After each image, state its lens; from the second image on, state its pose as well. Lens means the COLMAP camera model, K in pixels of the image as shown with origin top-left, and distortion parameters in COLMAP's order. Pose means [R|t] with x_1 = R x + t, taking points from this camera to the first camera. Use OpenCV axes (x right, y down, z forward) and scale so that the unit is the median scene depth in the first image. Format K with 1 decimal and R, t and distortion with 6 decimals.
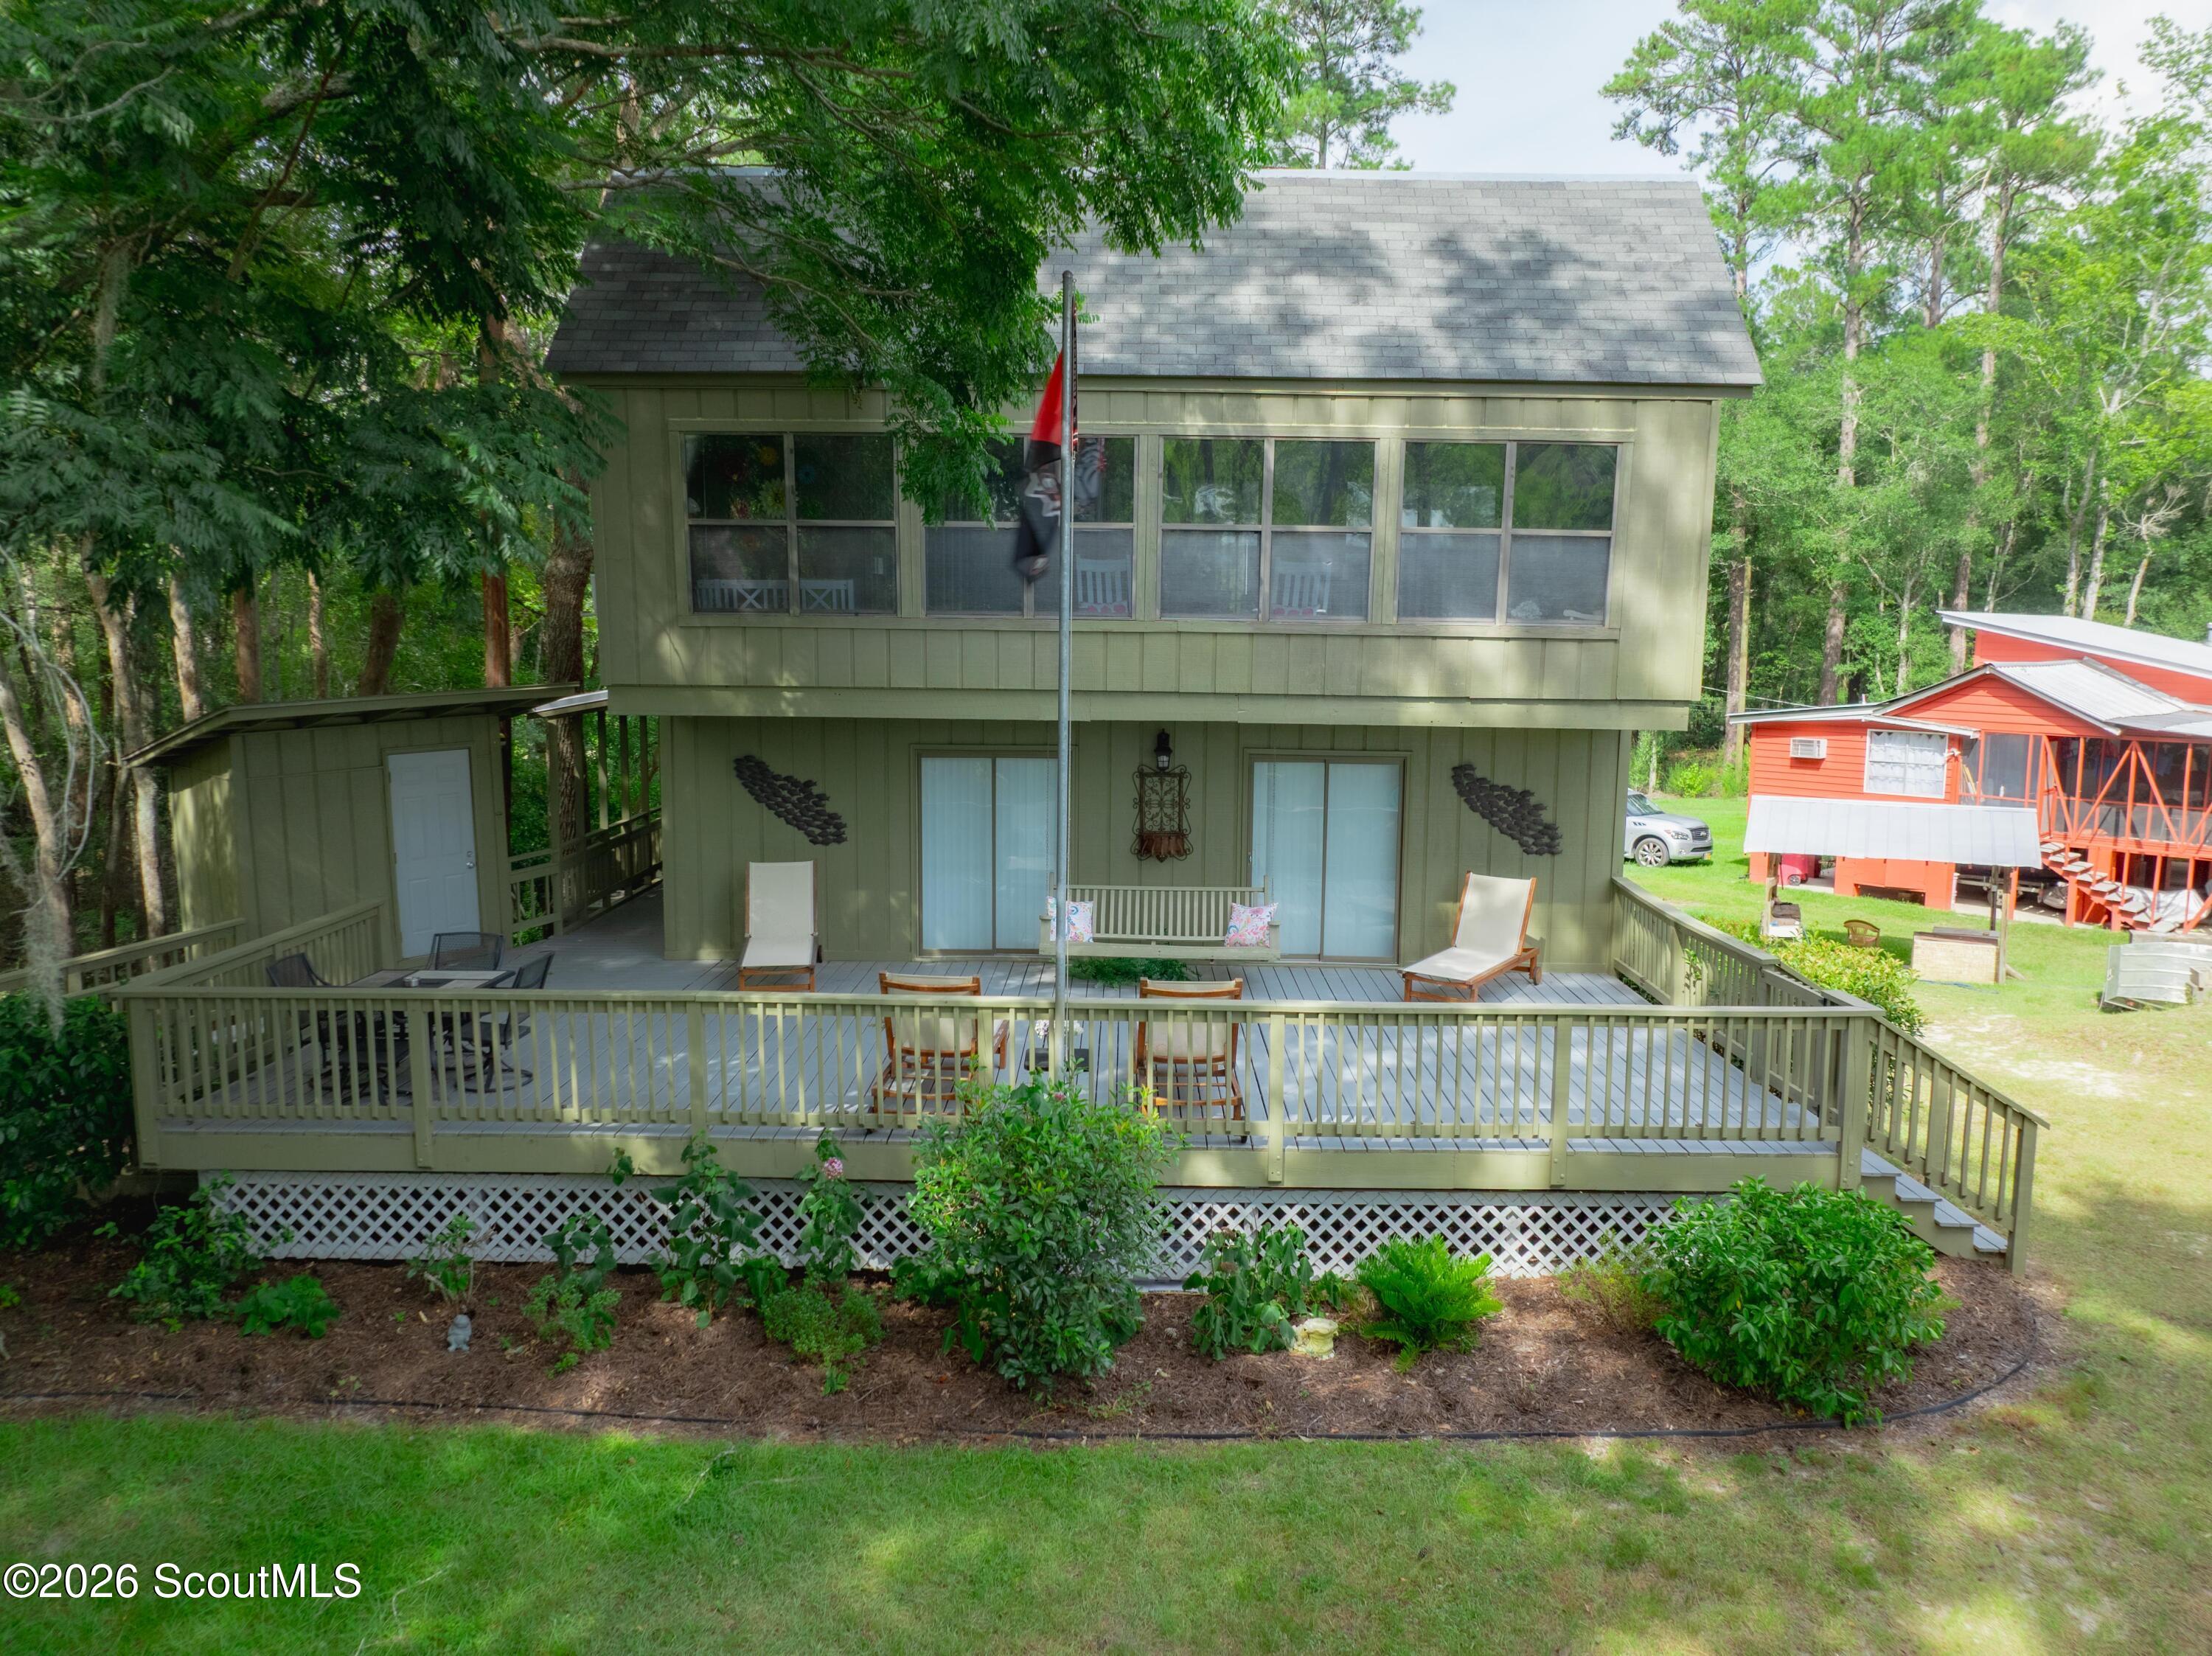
lens RADIAL K [[1565.7, 0, 1114.8], [0, 1565.7, 820.0], [0, 0, 1]] dist [-0.049305, 0.020245]
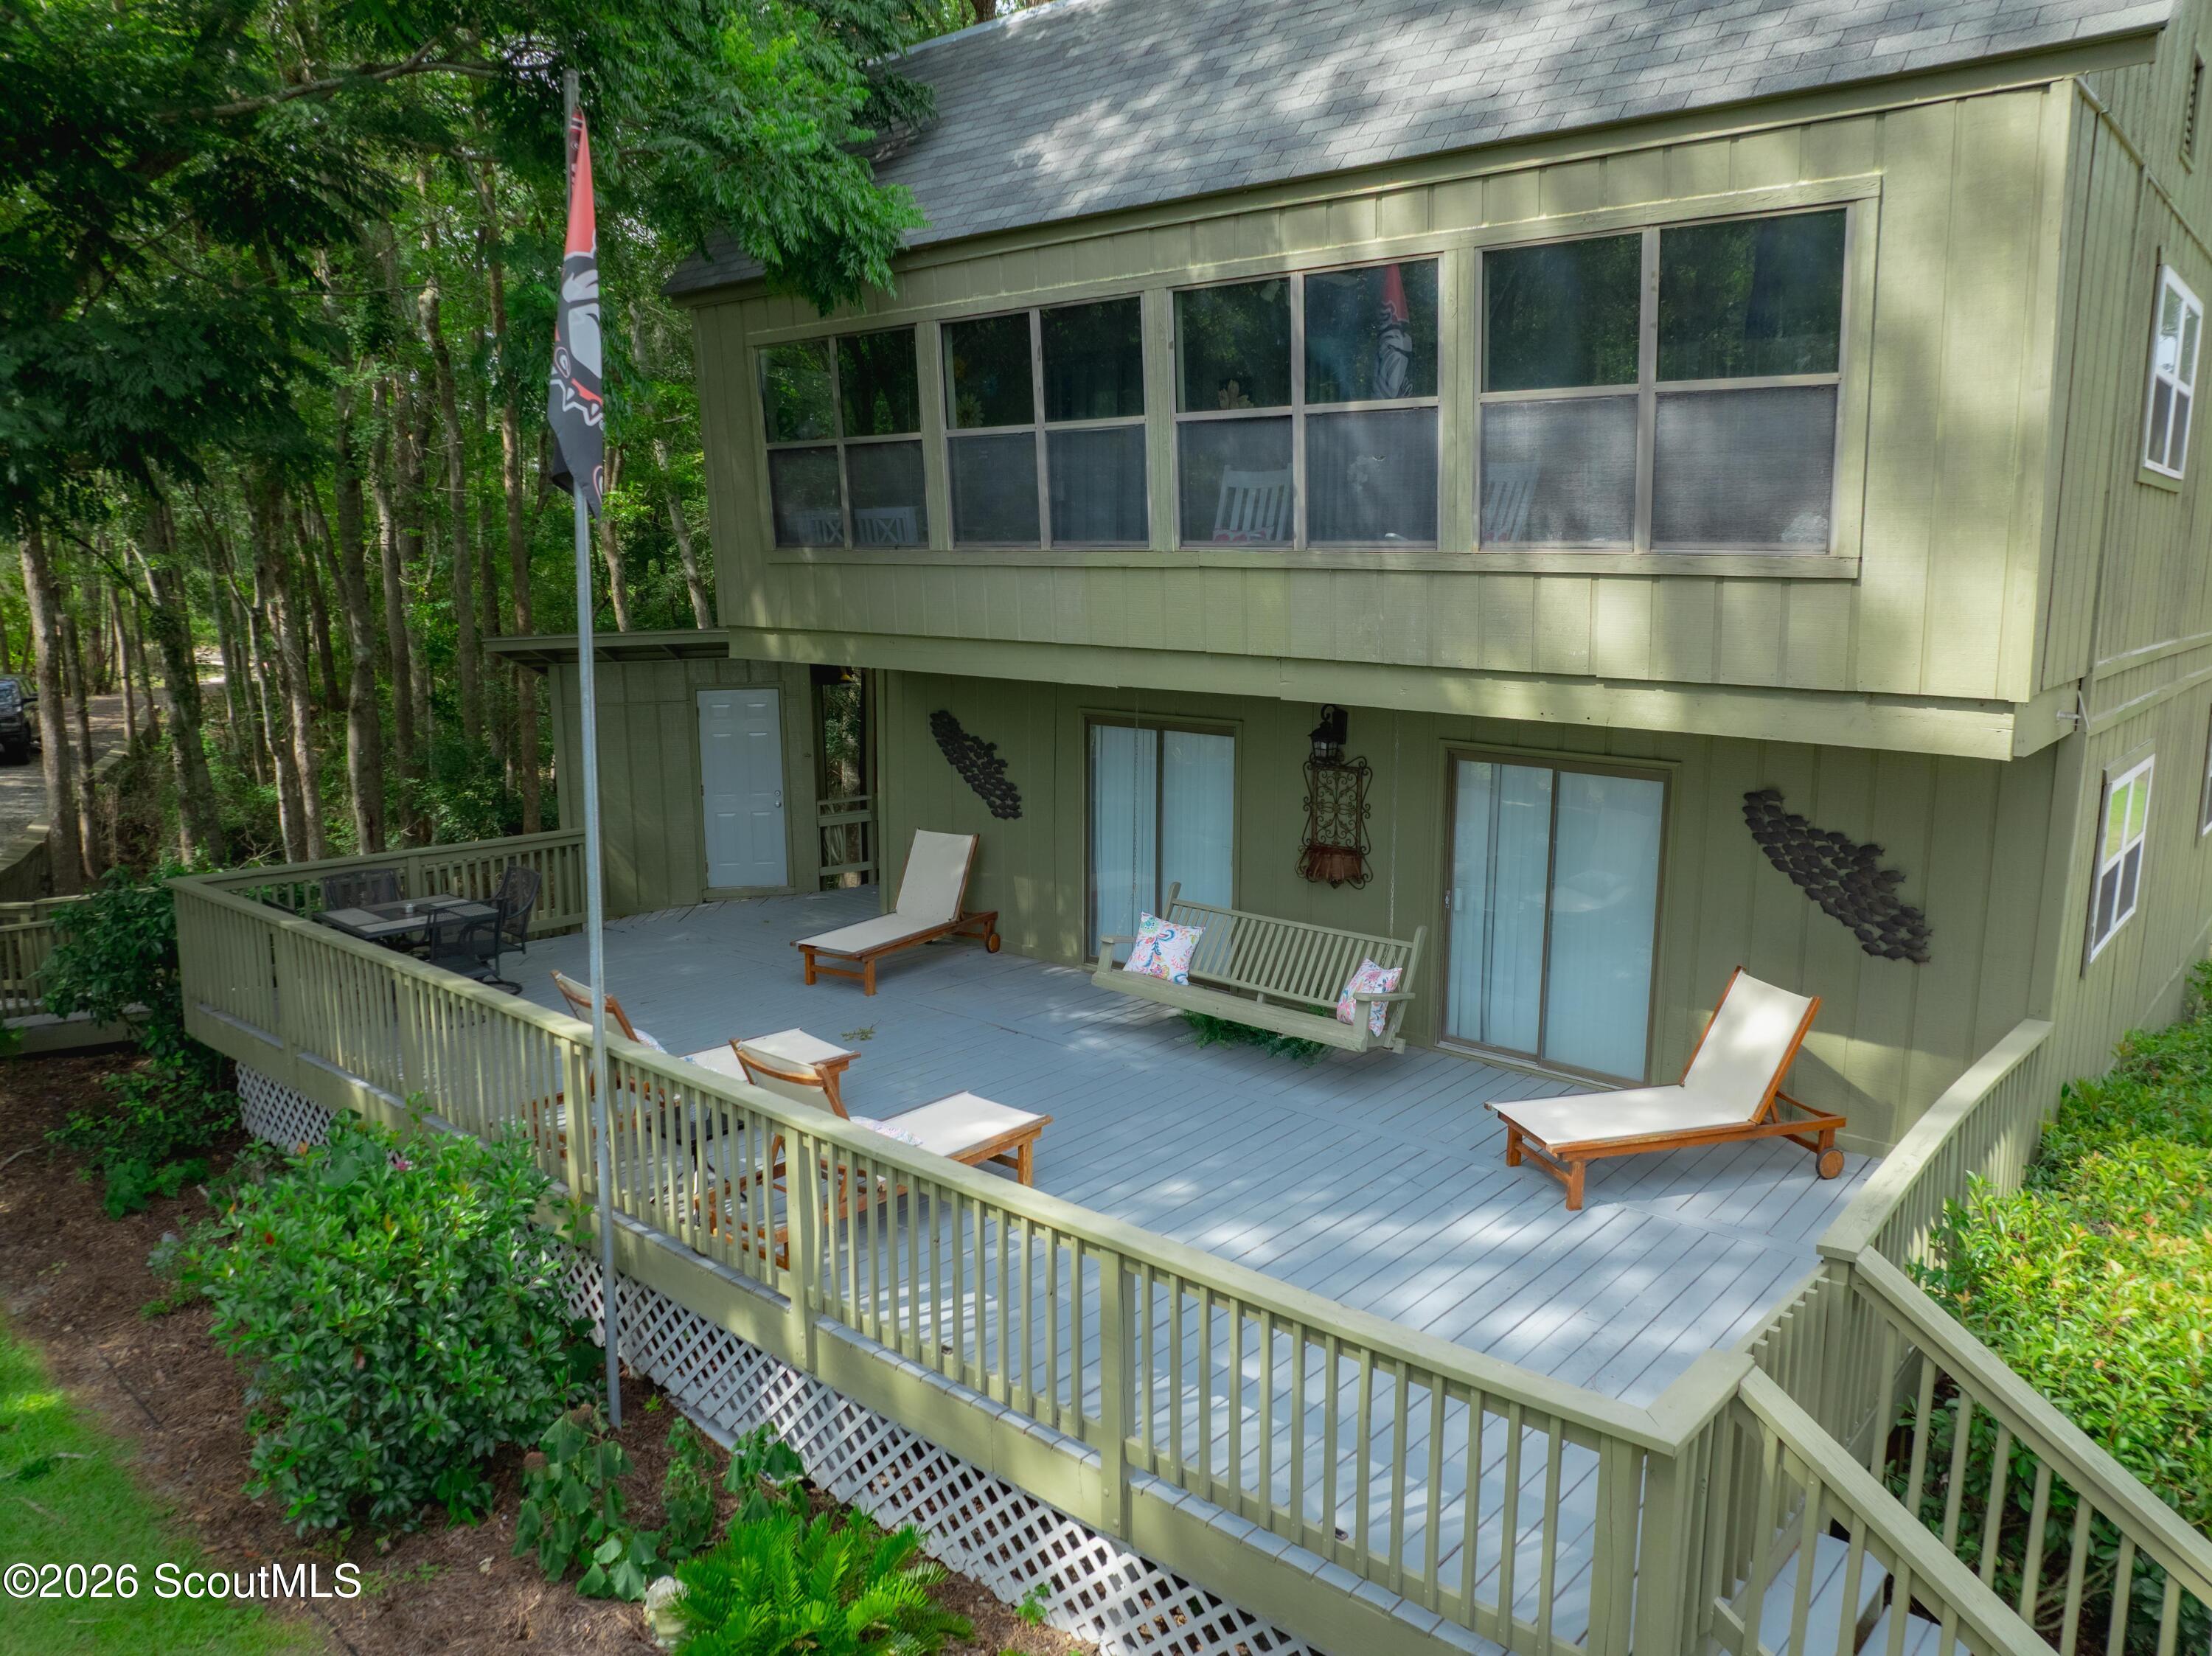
lens RADIAL K [[1565.7, 0, 1114.8], [0, 1565.7, 820.0], [0, 0, 1]] dist [-0.049305, 0.020245]
pose [[0.768612, 0.099131, -0.631988, 0.448499], [-0.081345, 0.995046, 0.057149, -0.041540], [0.634523, 0.007483, 0.772868, 0.410318]]
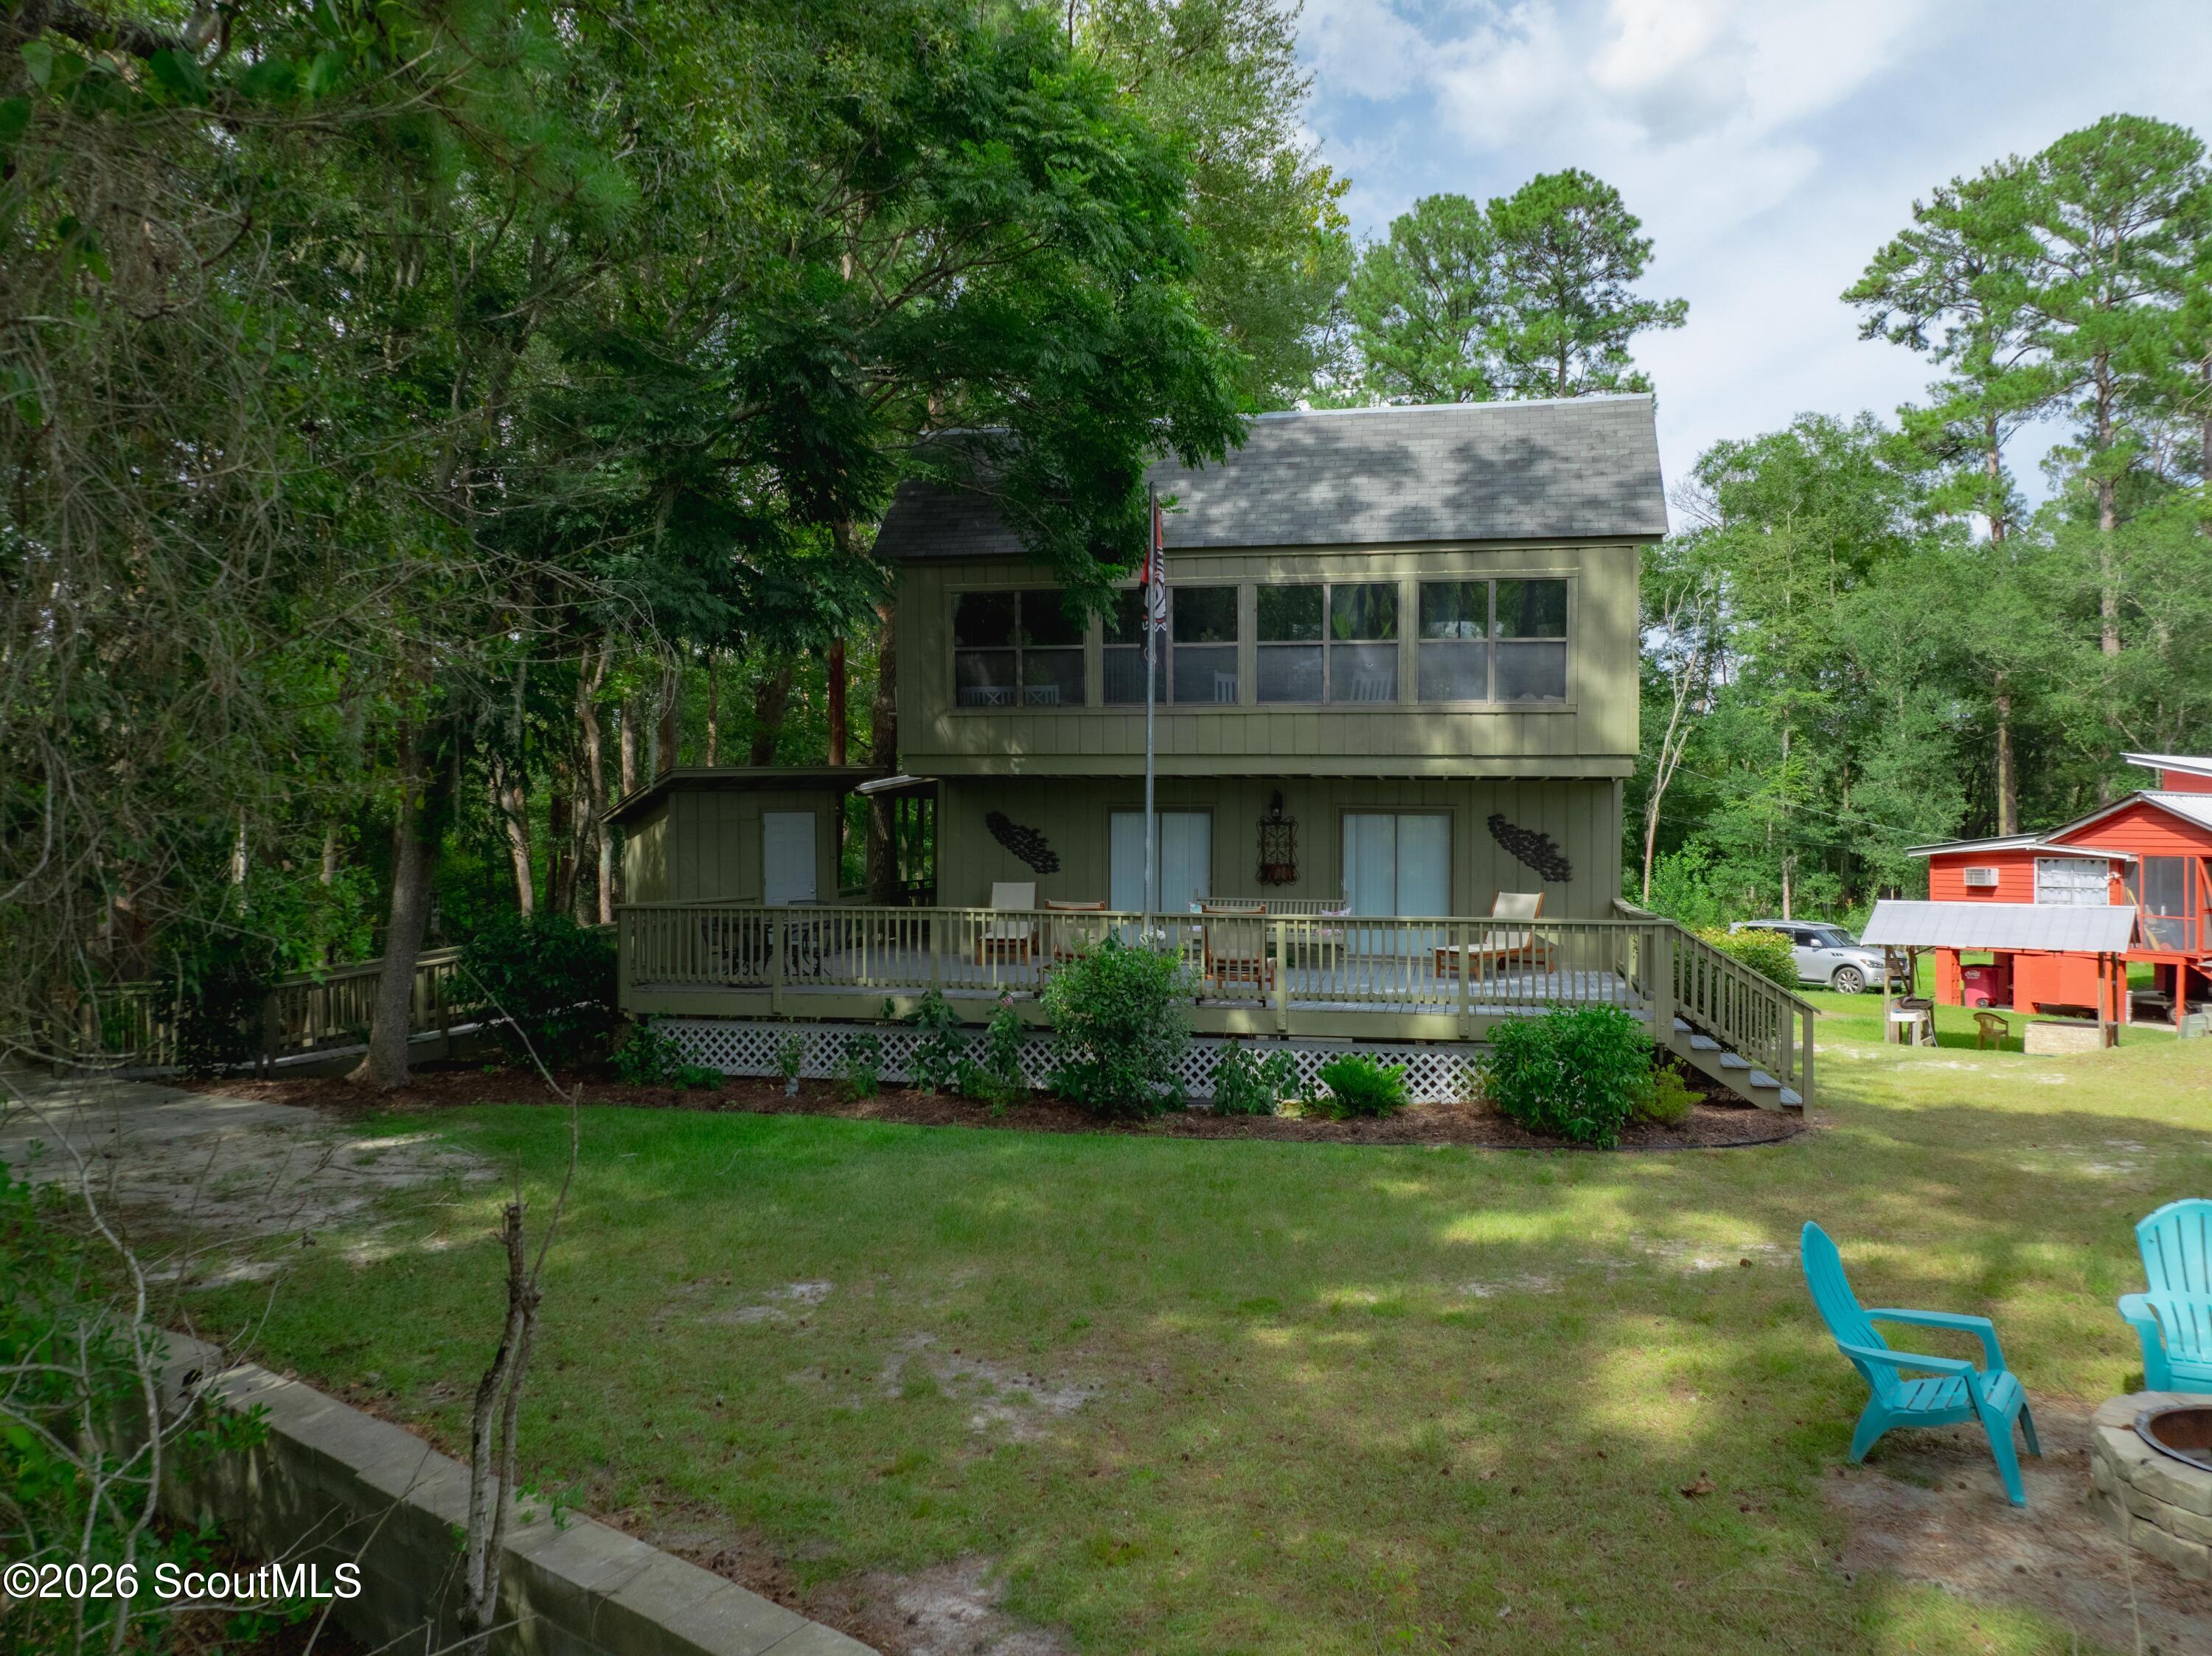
lens RADIAL K [[1565.7, 0, 1114.8], [0, 1565.7, 820.0], [0, 0, 1]] dist [-0.049305, 0.020245]
pose [[0.978769, -0.004379, -0.204922, 0.192081], [-0.022487, 0.991443, -0.128589, 0.167173], [0.203731, 0.130467, 0.970295, -0.437821]]
